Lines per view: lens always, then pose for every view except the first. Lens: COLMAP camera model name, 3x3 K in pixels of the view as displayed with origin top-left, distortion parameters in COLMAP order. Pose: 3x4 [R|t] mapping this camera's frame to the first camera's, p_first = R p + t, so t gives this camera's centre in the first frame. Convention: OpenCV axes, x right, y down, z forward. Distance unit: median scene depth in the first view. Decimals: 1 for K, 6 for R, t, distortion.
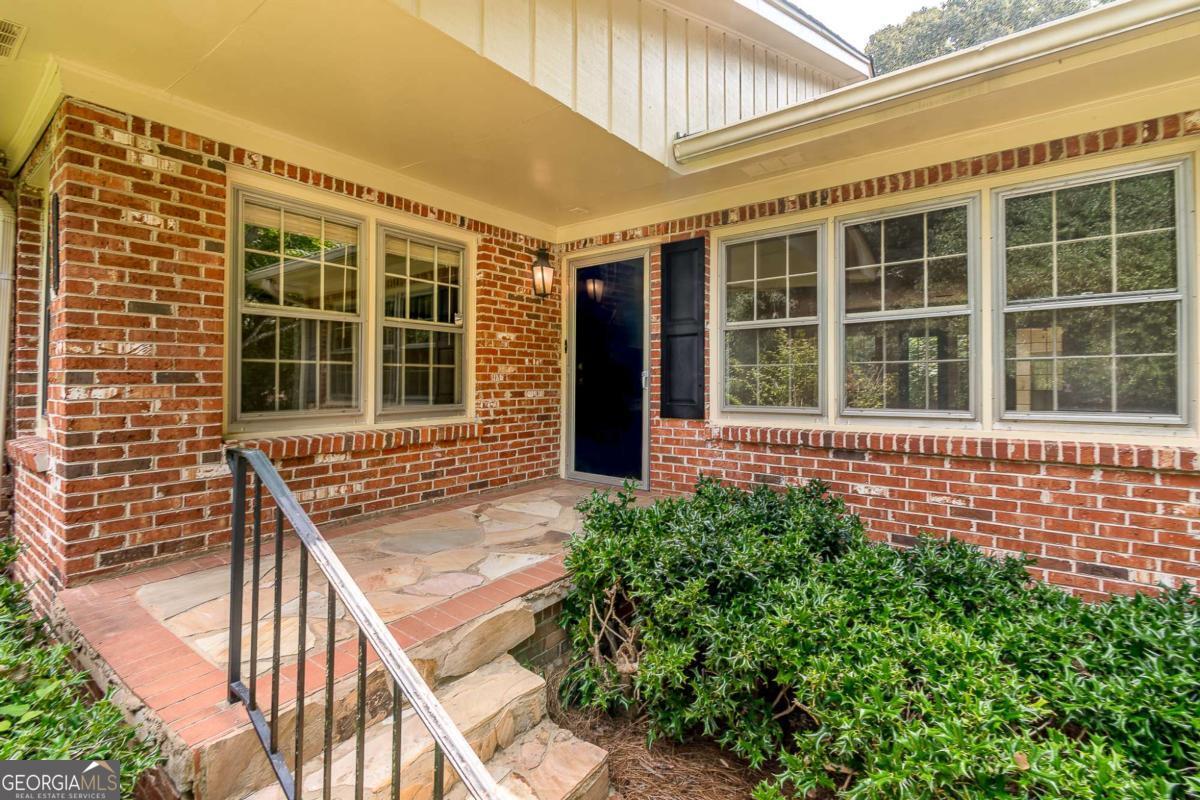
lens RADIAL K [[538.7, 0, 605.0], [0, 538.7, 370.3], [0, 0, 1]] dist [-0.002475, 0.000088]
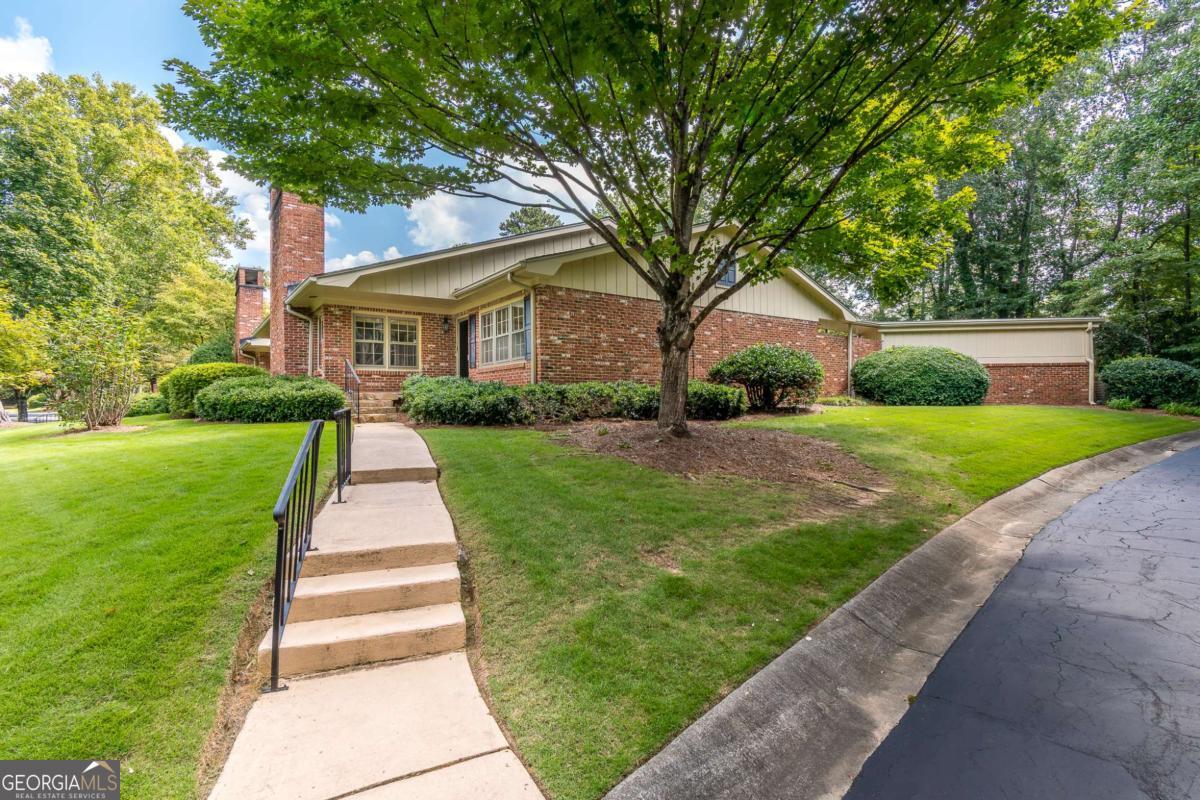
lens RADIAL K [[569.3, 0, 607.5], [0, 569.3, 396.1], [0, 0, 1]] dist [-0.004555, -0.000216]
pose [[0.957350, -0.014869, -0.288549, 2.013704], [0.017144, 0.999839, 0.005357, 0.265526], [0.288423, -0.010076, 0.957450, -2.192573]]
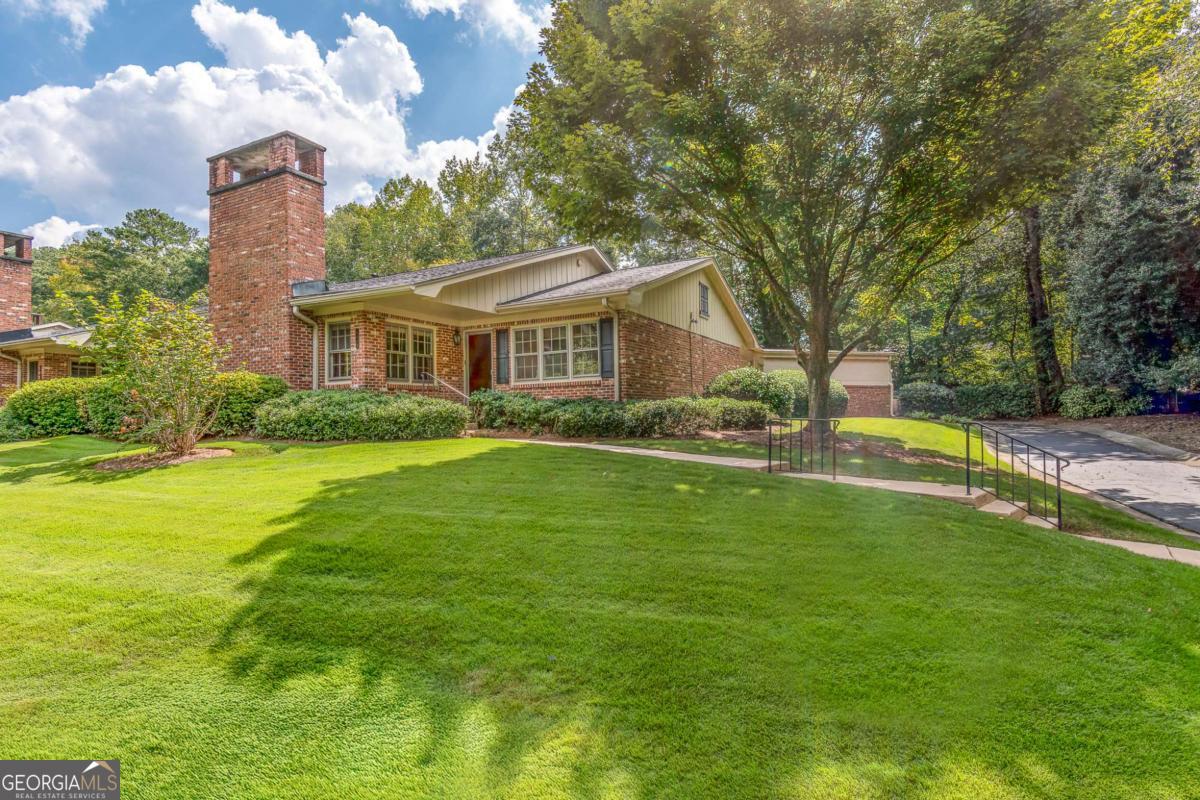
lens RADIAL K [[631.5, 0, 603.7], [0, 631.5, 400.8], [0, 0, 1]] dist [0.004291, -0.000128]
pose [[0.986126, -0.016306, 0.165193, 0.116532], [0.017277, 0.999841, -0.004437, 0.230181], [-0.165094, 0.007229, 0.986251, -2.987932]]
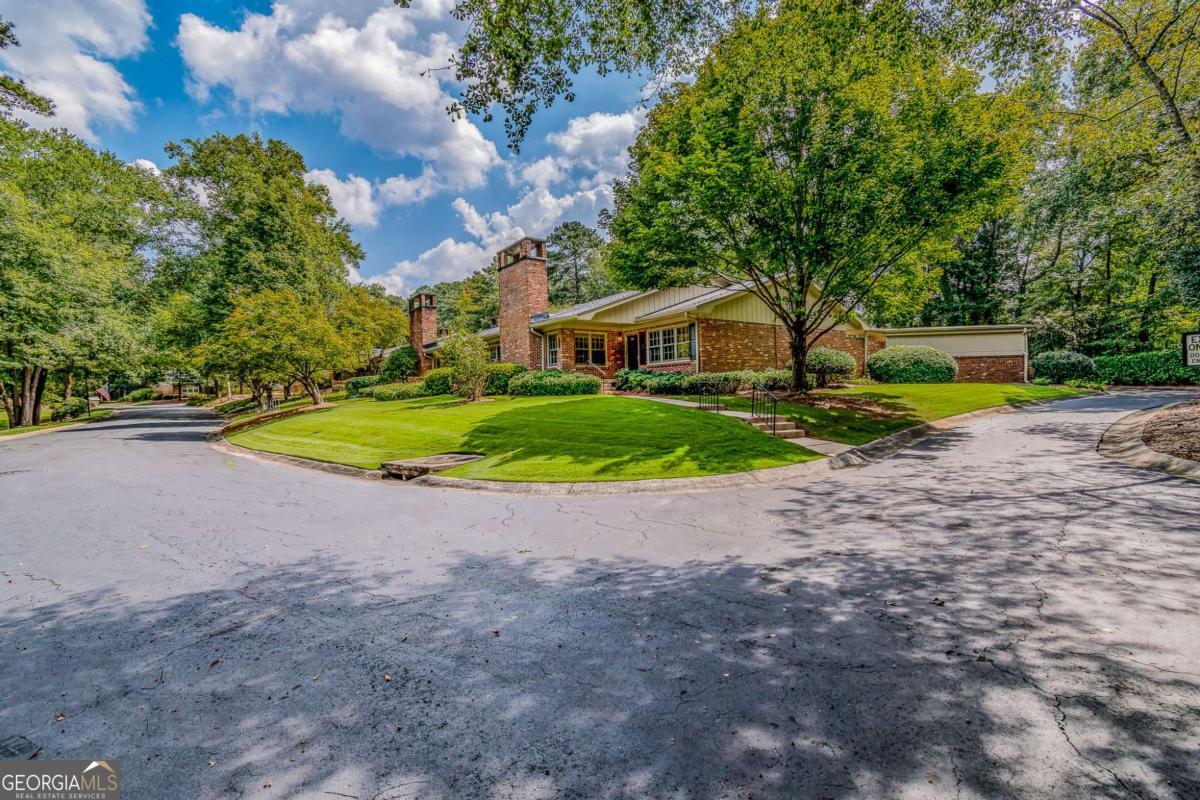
lens RADIAL K [[538.7, 0, 604.9], [0, 538.7, 405.4], [0, 0, 1]] dist [-0.002475, 0.000088]
pose [[0.954977, -0.016509, -0.296221, 1.447842], [0.030084, 0.998693, 0.041330, 0.278663], [0.295151, -0.048381, 0.954225, -4.561030]]
